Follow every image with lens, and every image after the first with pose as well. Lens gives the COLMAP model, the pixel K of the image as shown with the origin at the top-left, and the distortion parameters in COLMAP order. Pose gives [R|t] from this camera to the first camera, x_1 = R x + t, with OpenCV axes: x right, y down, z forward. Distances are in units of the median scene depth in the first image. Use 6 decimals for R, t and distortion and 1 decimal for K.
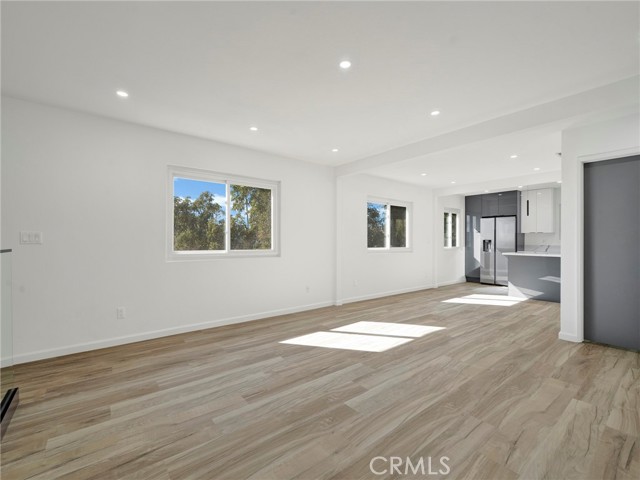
lens RADIAL K [[285.2, 0, 315.7], [0, 285.2, 240.8], [0, 0, 1]] dist [0.001592, -0.000347]
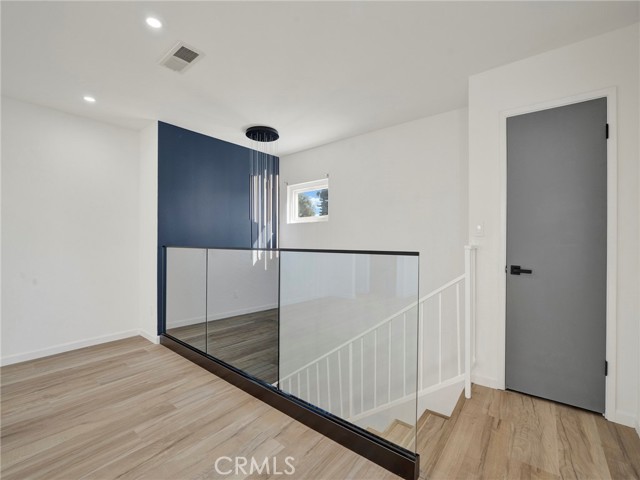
lens RADIAL K [[285.2, 0, 314.4], [0, 285.2, 238.5], [0, 0, 1]] dist [0.001592, -0.000347]
pose [[-0.977354, -0.006352, -0.211517, -0.857203], [-0.006144, 0.999980, -0.001640, -0.006855], [0.211523, -0.000303, -0.977373, 2.036692]]
